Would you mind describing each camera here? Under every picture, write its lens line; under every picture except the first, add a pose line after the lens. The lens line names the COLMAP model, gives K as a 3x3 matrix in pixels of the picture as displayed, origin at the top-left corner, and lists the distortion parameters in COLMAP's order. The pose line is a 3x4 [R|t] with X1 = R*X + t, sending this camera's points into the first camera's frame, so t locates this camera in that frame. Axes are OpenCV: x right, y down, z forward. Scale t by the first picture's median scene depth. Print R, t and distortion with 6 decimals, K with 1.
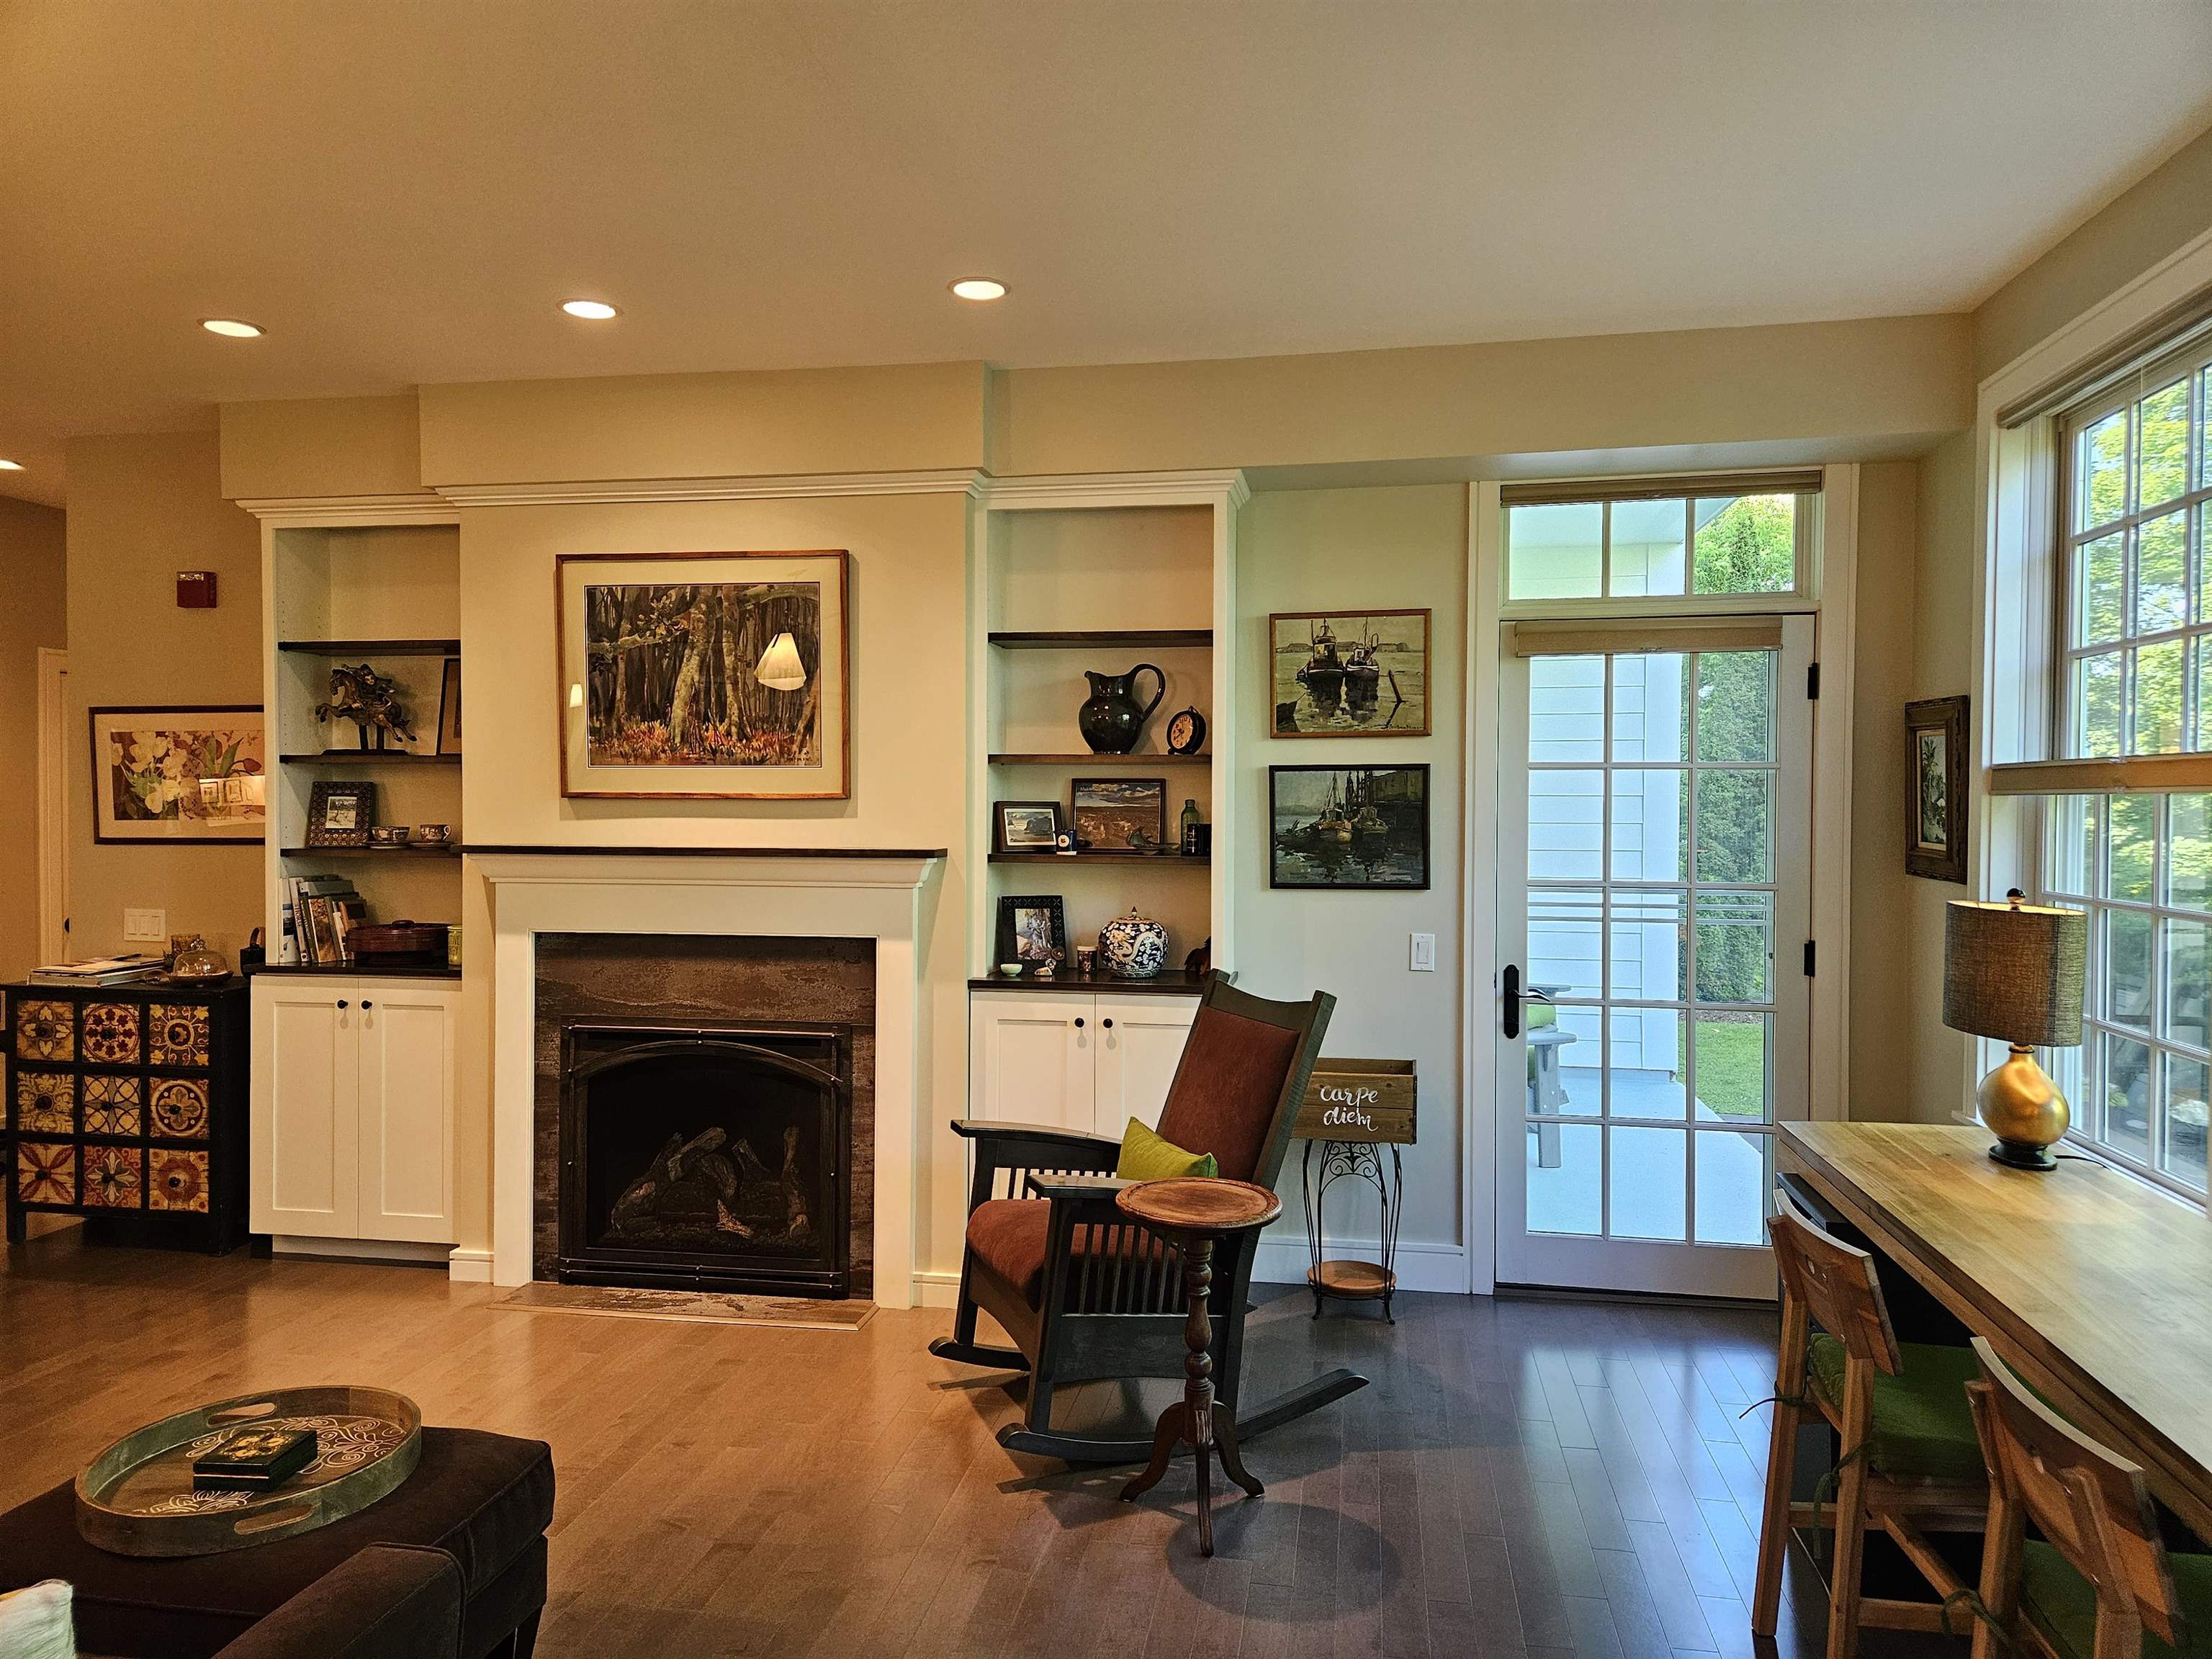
lens RADIAL K [[1489.1, 0, 1108.8], [0, 1489.1, 821.0], [0, 0, 1]] dist [0.066025, -0.001591]
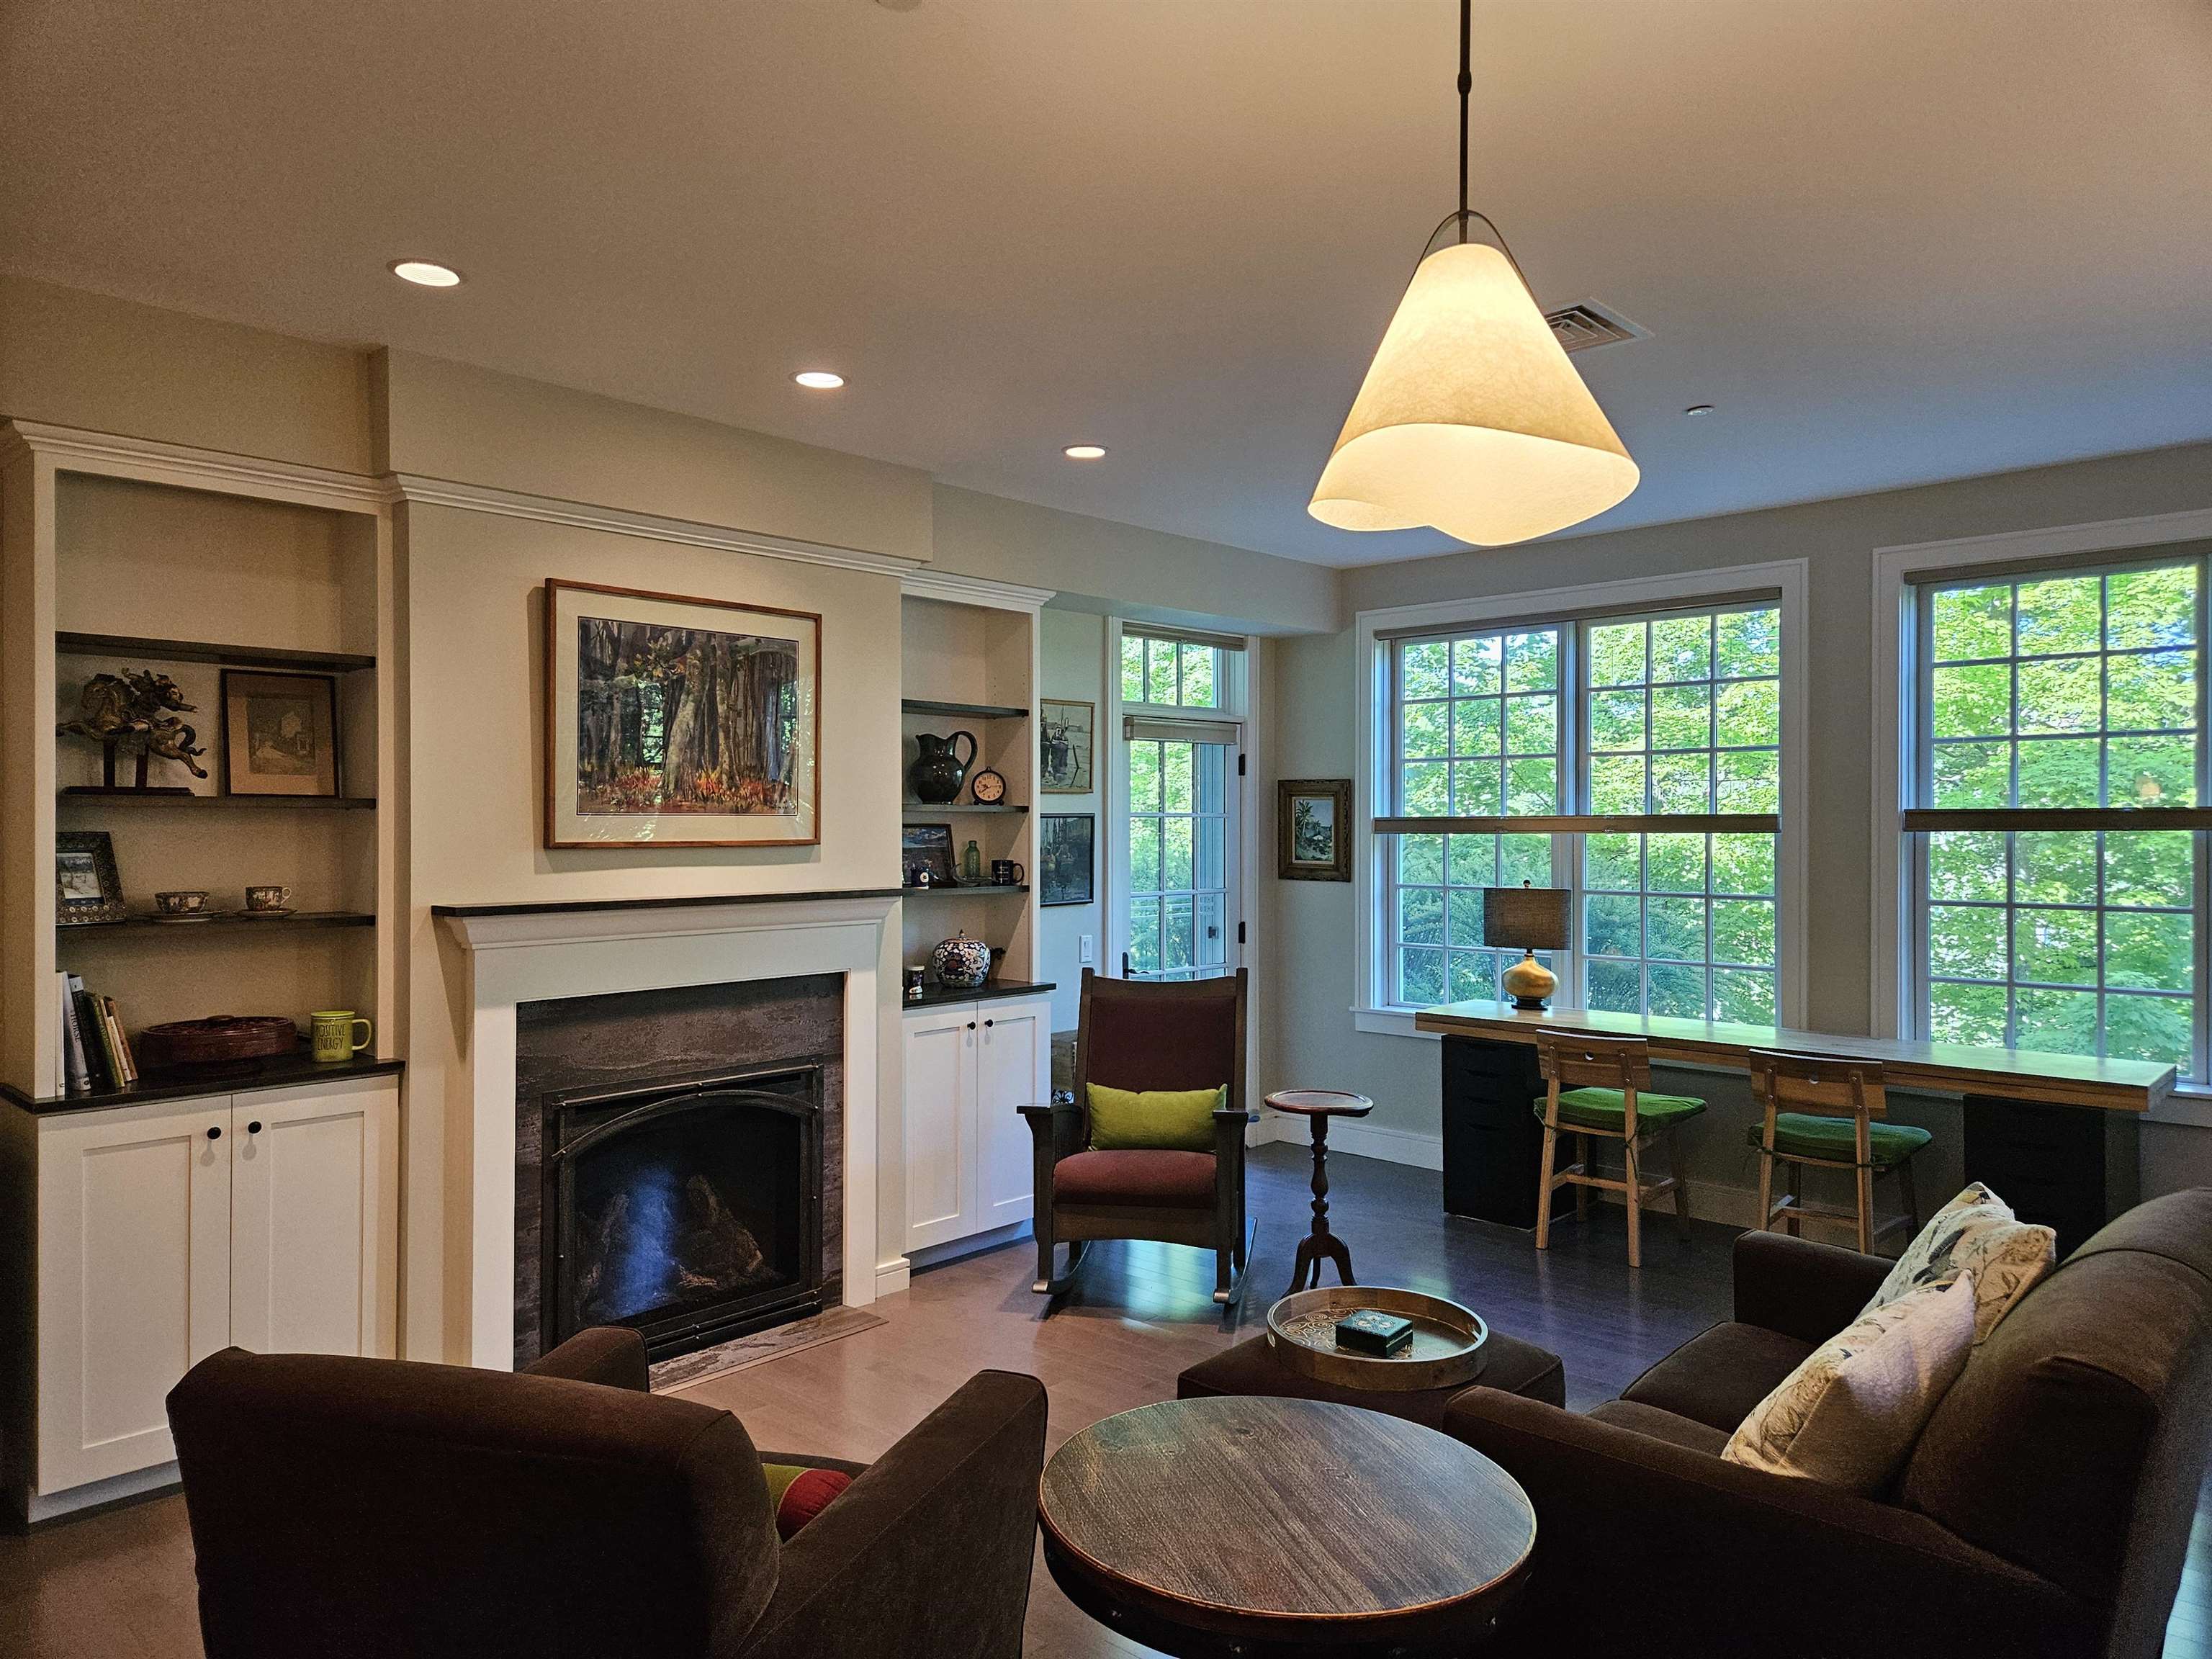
lens RADIAL K [[1489.1, 0, 1104.4], [0, 1489.1, 827.8], [0, 0, 1]] dist [0.066025, -0.001591]
pose [[0.538584, -0.005788, 0.842552, -0.957220], [0.017575, 0.999836, -0.004367, -0.018507], [-0.842388, 0.017160, 0.538598, 0.243681]]
